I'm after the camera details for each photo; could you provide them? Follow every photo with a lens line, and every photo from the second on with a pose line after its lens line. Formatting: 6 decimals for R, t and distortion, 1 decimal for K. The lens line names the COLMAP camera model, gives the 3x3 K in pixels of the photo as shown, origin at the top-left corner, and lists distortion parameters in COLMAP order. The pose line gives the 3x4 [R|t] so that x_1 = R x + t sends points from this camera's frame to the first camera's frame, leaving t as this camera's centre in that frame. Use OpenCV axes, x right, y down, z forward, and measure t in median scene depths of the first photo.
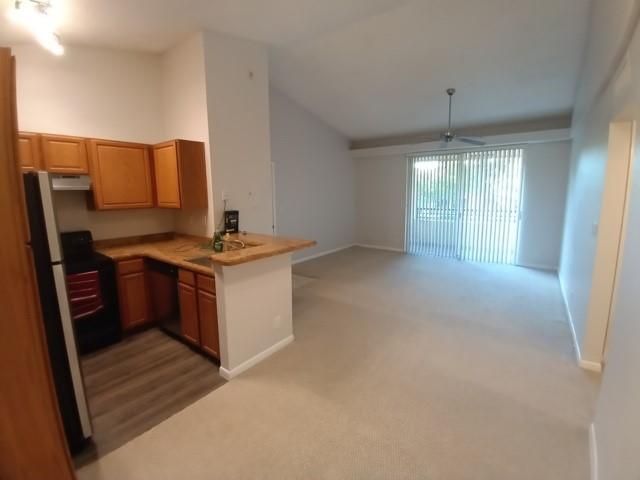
lens RADIAL K [[291.1, 0, 320.8], [0, 291.1, 230.2], [0, 0, 1]] dist [-0.015224, -0.000273]
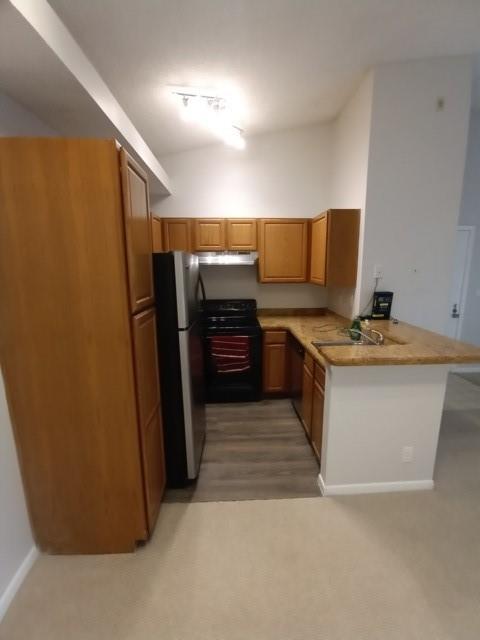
lens RADIAL K [[291.1, 0, 249.2], [0, 291.1, 319.8], [0, 0, 1]] dist [-0.015224, -0.000273]
pose [[0.646681, 0.150004, -0.747866, 0.077498], [-0.105795, 0.988634, 0.106816, -0.043232], [0.755388, 0.010045, 0.655200, 0.226657]]
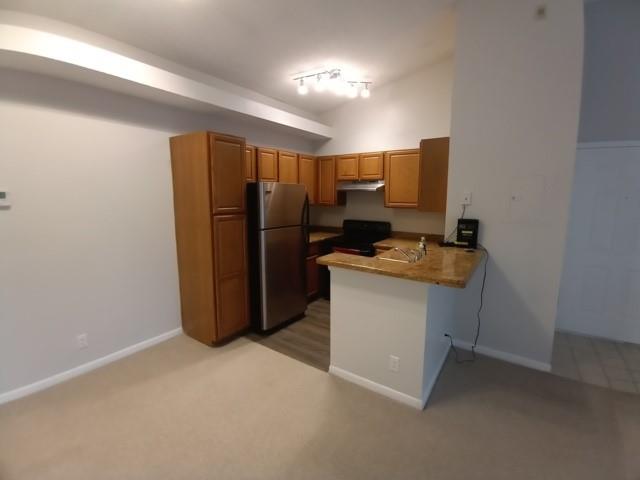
lens RADIAL K [[291.1, 0, 320.8], [0, 291.1, 230.2], [0, 0, 1]] dist [-0.015224, -0.000273]
pose [[0.039972, 0.136864, -0.989783, 0.526457], [-0.138377, 0.981788, 0.130170, -0.099149], [0.989573, 0.131760, 0.058183, 0.675689]]
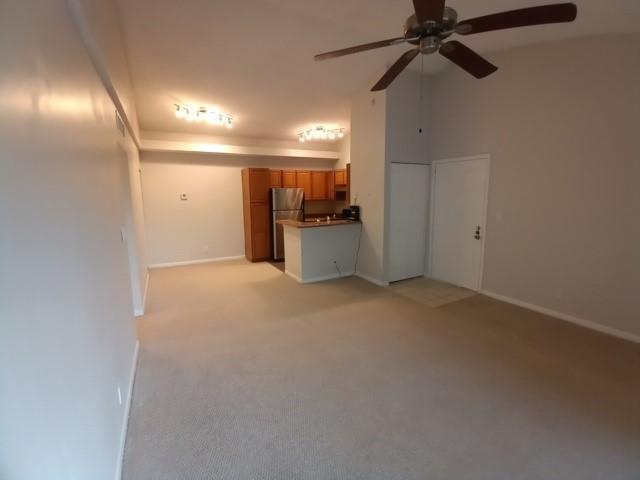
lens RADIAL K [[291.1, 0, 320.8], [0, 291.1, 230.2], [0, 0, 1]] dist [-0.015224, -0.000273]
pose [[-0.420301, 0.128429, -0.898250, 1.331261], [-0.108360, 0.975745, 0.190212, -0.248629], [0.900892, 0.177280, -0.396189, 1.726083]]
